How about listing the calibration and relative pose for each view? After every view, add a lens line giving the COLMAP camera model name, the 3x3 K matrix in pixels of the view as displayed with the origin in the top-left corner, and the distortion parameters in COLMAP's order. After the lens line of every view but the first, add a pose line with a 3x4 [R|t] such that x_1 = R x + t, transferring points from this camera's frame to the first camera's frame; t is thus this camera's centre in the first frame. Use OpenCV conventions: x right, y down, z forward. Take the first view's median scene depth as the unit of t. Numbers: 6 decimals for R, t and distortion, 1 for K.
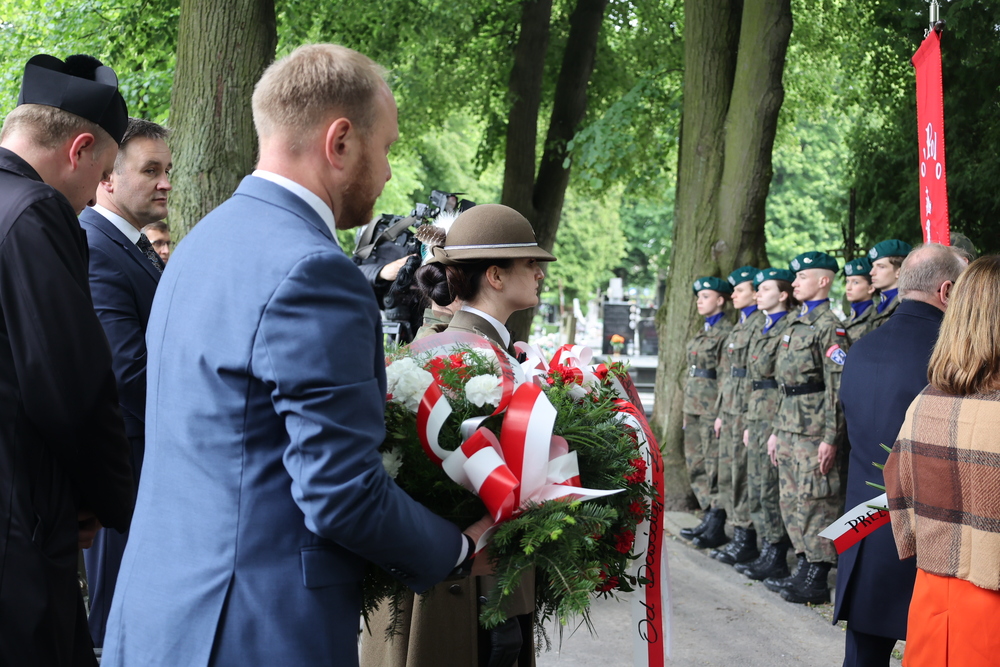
lens RADIAL K [[993.6, 0, 500.7], [0, 993.6, 327.3], [0, 0, 1]] dist [0.014447, 0.000000]
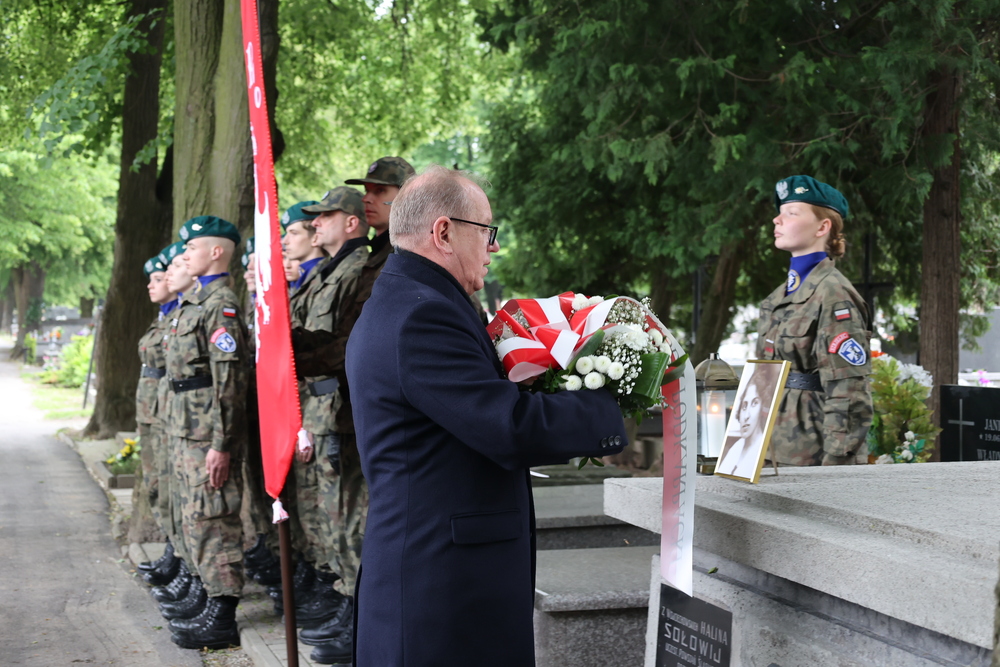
lens RADIAL K [[1053.5, 0, 499.6], [0, 1053.5, 339.6], [0, 0, 1]] dist [0.031378, 0.000000]
pose [[0.998571, -0.020952, 0.049156, 0.513361], [0.021950, 0.999562, -0.019855, 0.048706], [-0.048718, 0.020905, 0.998594, 0.124549]]
